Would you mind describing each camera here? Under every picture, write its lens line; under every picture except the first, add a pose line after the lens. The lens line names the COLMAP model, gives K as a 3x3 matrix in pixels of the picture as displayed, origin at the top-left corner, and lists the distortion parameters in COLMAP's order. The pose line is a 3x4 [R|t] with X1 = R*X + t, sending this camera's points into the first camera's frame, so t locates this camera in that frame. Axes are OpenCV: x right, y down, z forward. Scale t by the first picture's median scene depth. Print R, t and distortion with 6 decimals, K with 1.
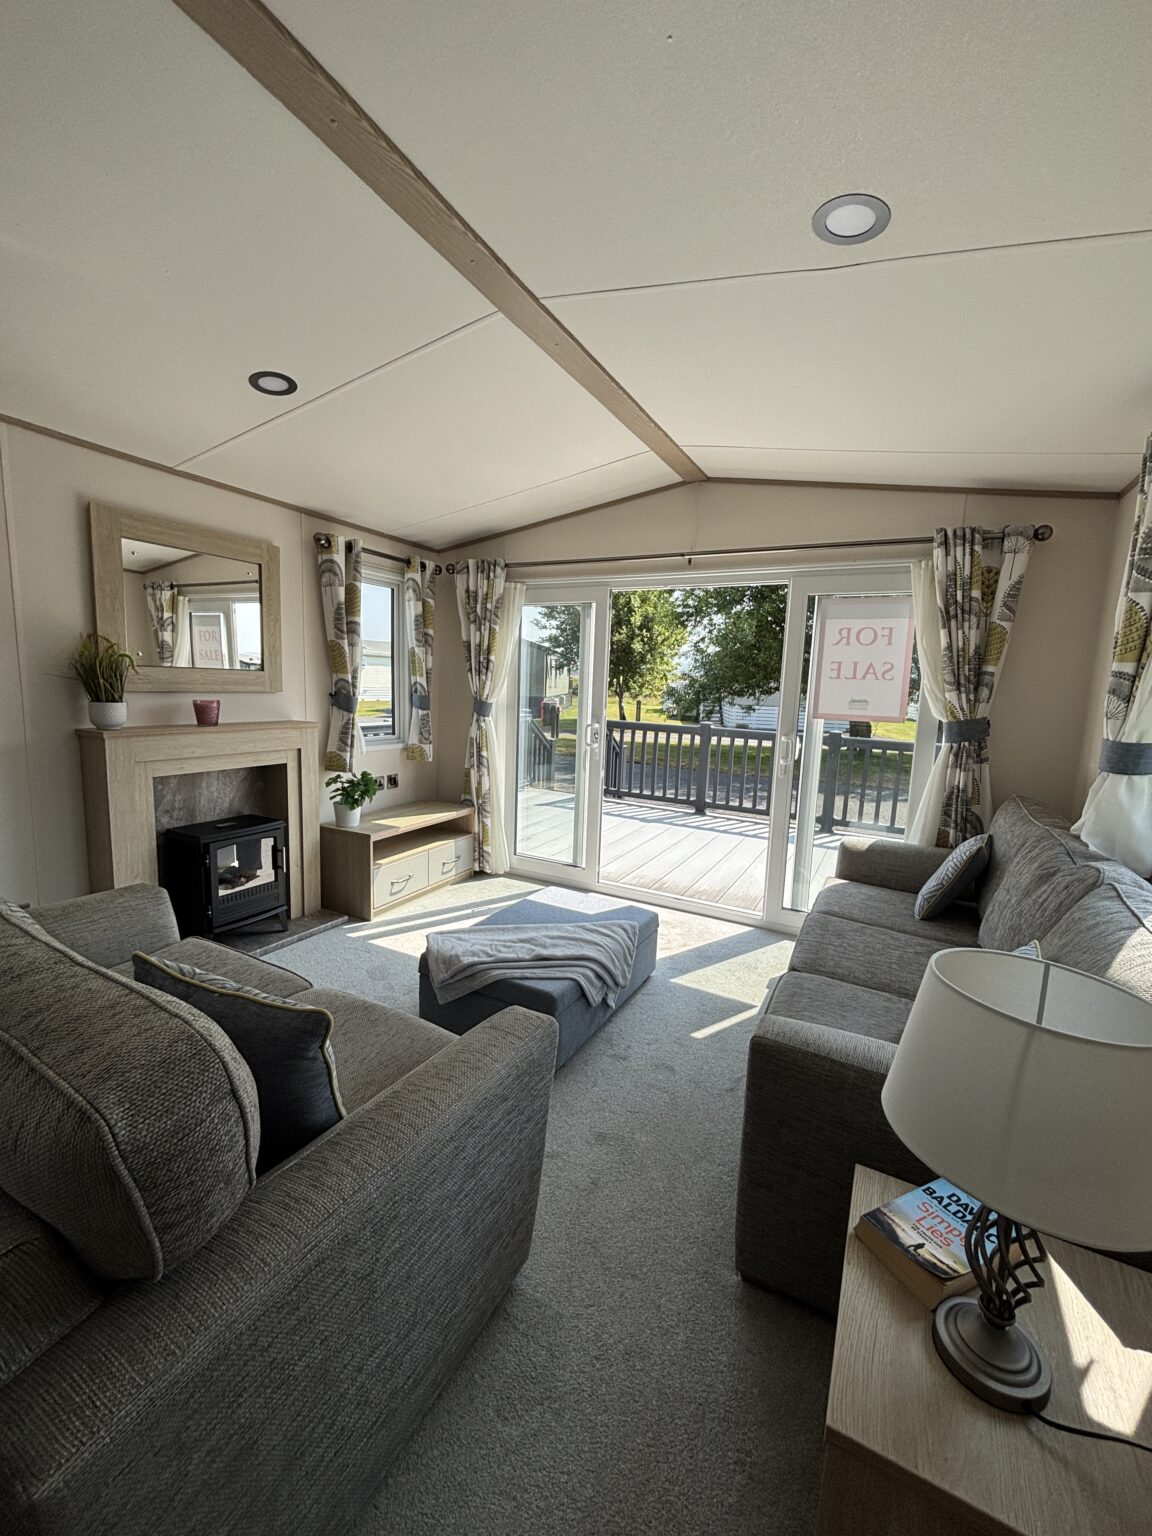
lens RADIAL K [[628.3, 0, 576.3], [0, 628.3, 771.8], [0, 0, 1]] dist [-0.006144, 0.000017]
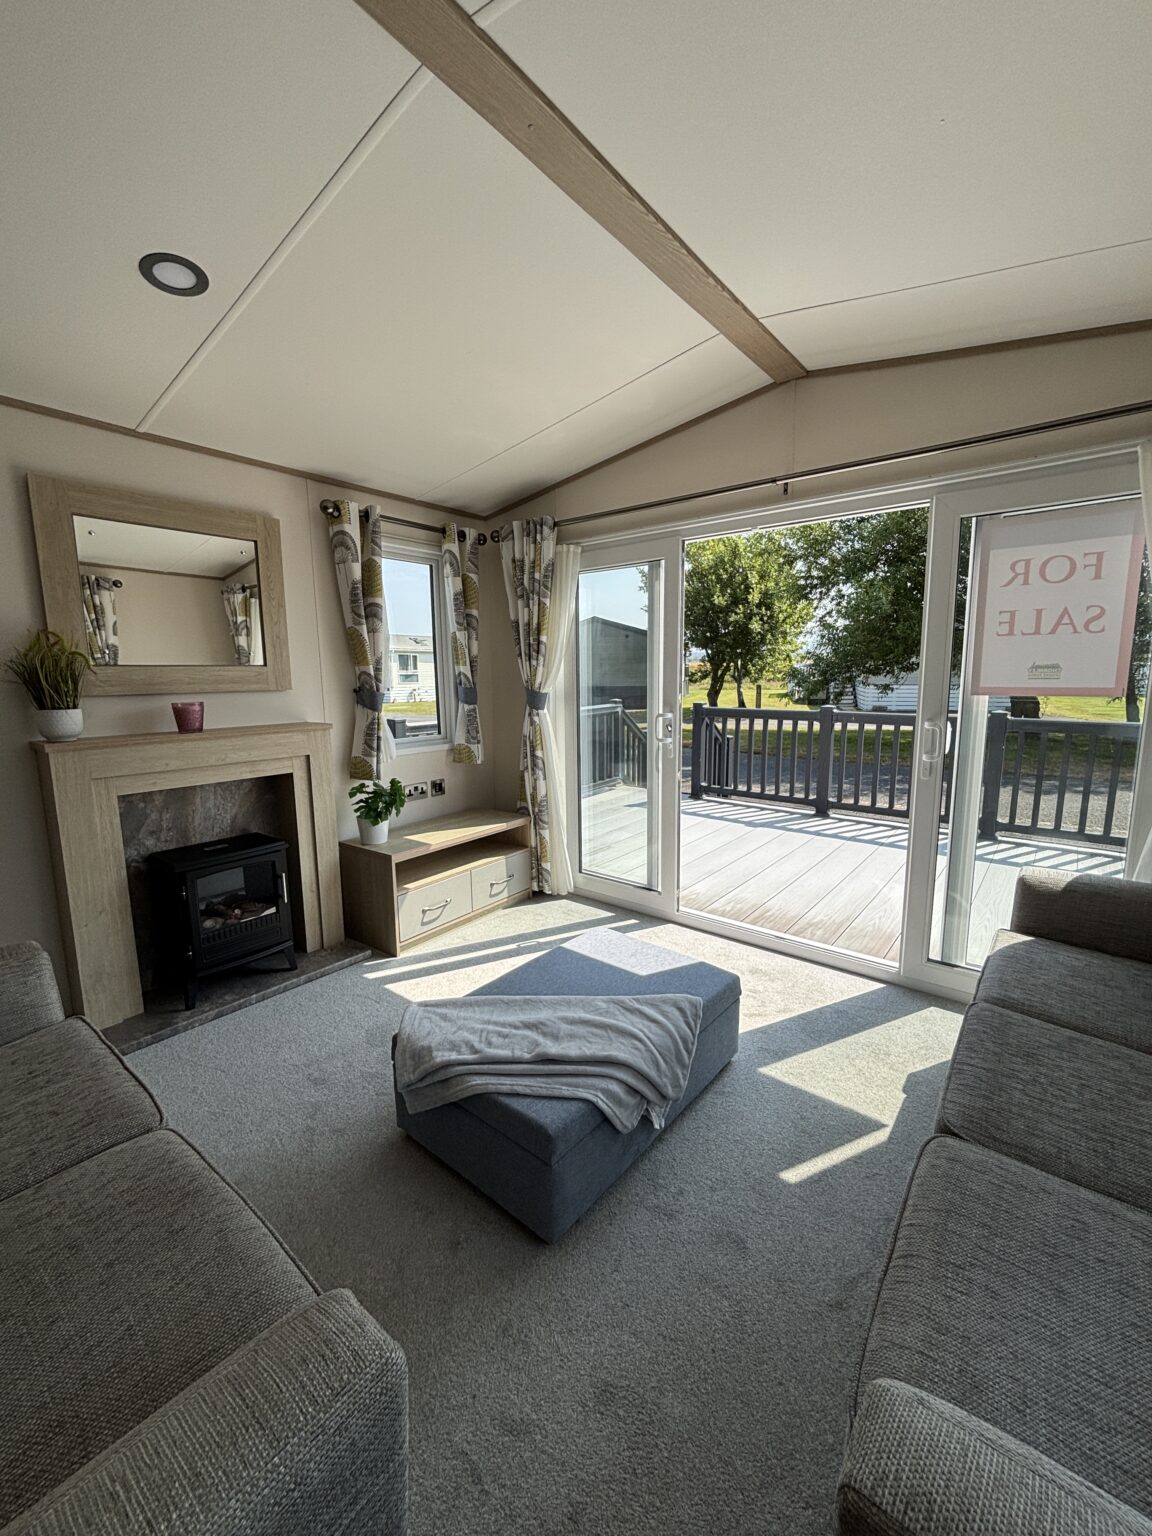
lens RADIAL K [[628.3, 0, 575.8], [0, 628.3, 769.1], [0, 0, 1]] dist [-0.006144, 0.000017]
pose [[0.980843, -0.018352, -0.193934, 0.077621], [0.020544, 0.999746, 0.009301, -0.017835], [0.193714, -0.013107, 0.980970, 0.224062]]
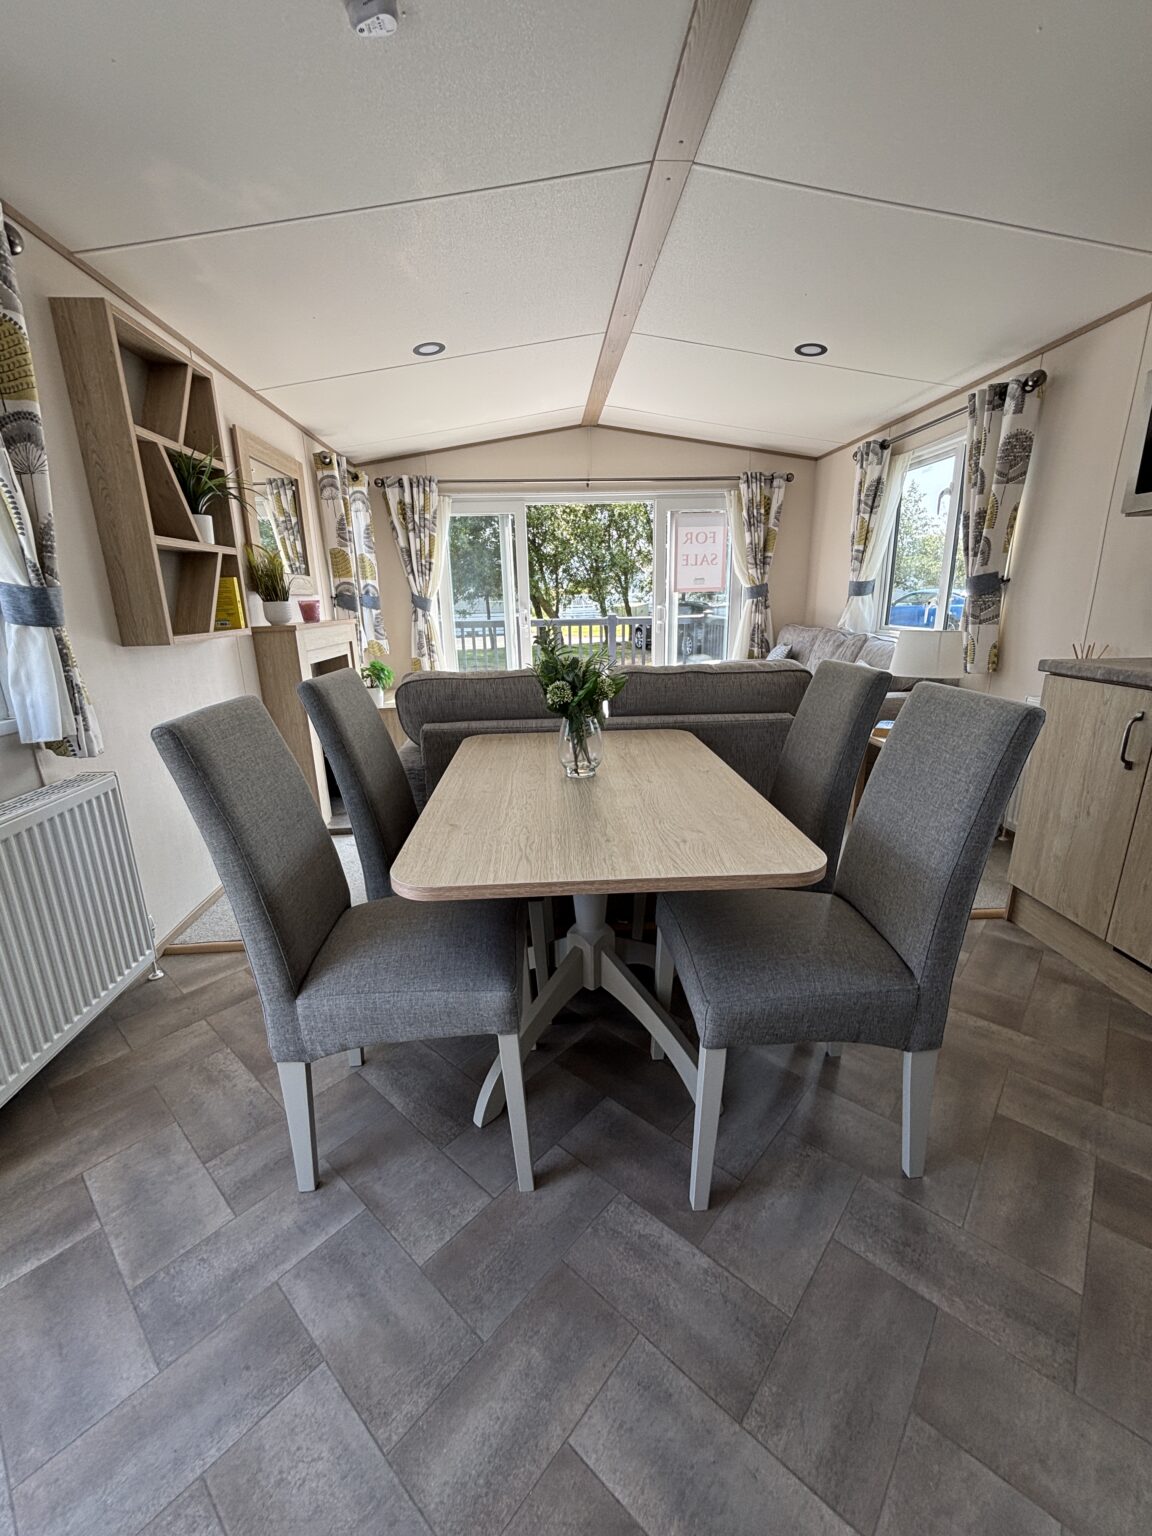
lens RADIAL K [[628.3, 0, 582.0], [0, 628.3, 781.5], [0, 0, 1]] dist [-0.006144, 0.000017]
pose [[0.843442, -0.206358, 0.496006, -0.686701], [0.131646, 0.974524, 0.181581, 0.061845], [-0.520841, -0.087855, 0.849121, -0.263349]]
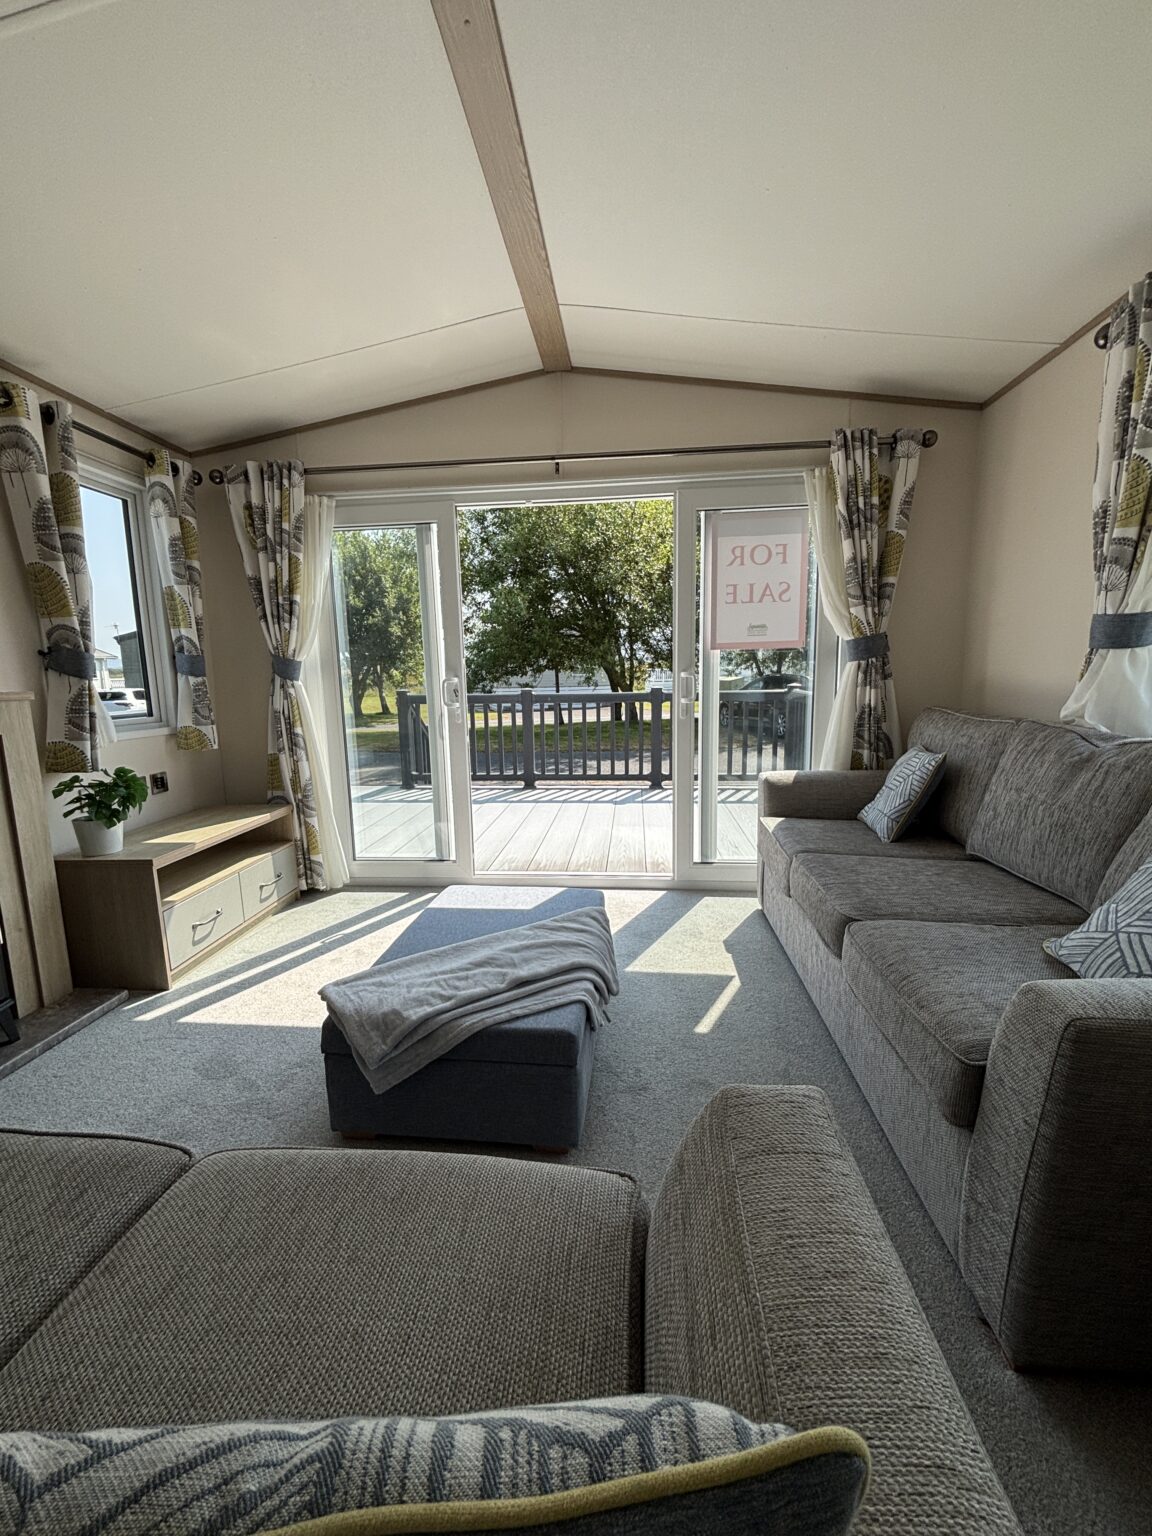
lens RADIAL K [[628.3, 0, 580.0], [0, 628.3, 770.0], [0, 0, 1]] dist [-0.006144, 0.000017]
pose [[0.919435, -0.115265, 0.375970, -0.151866], [0.110787, 0.993276, 0.033589, 0.035165], [-0.377314, 0.010769, 0.926023, 0.229947]]
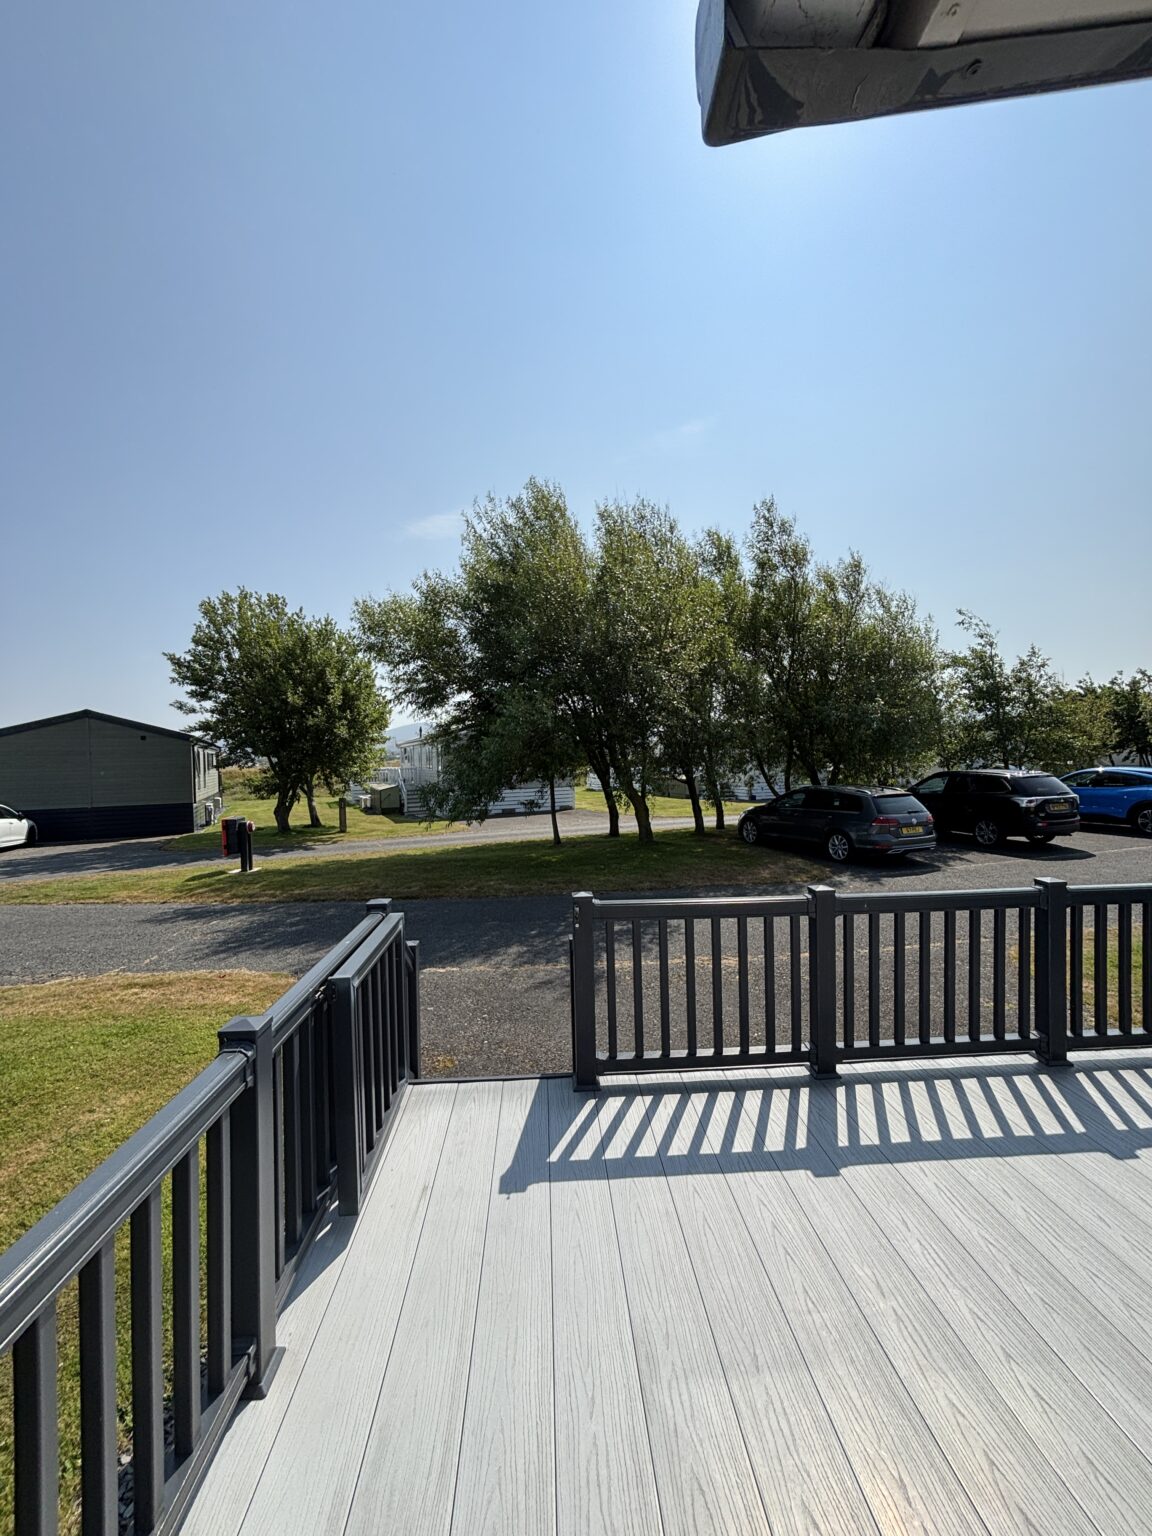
lens RADIAL K [[628.3, 0, 563.1], [0, 628.3, 755.0], [0, 0, 1]] dist [-0.006144, 0.000017]
pose [[0.854798, -0.069398, 0.514300, -0.441922], [0.140637, 0.984912, -0.100846, -0.325337], [-0.499542, 0.158532, 0.851661, 1.222596]]
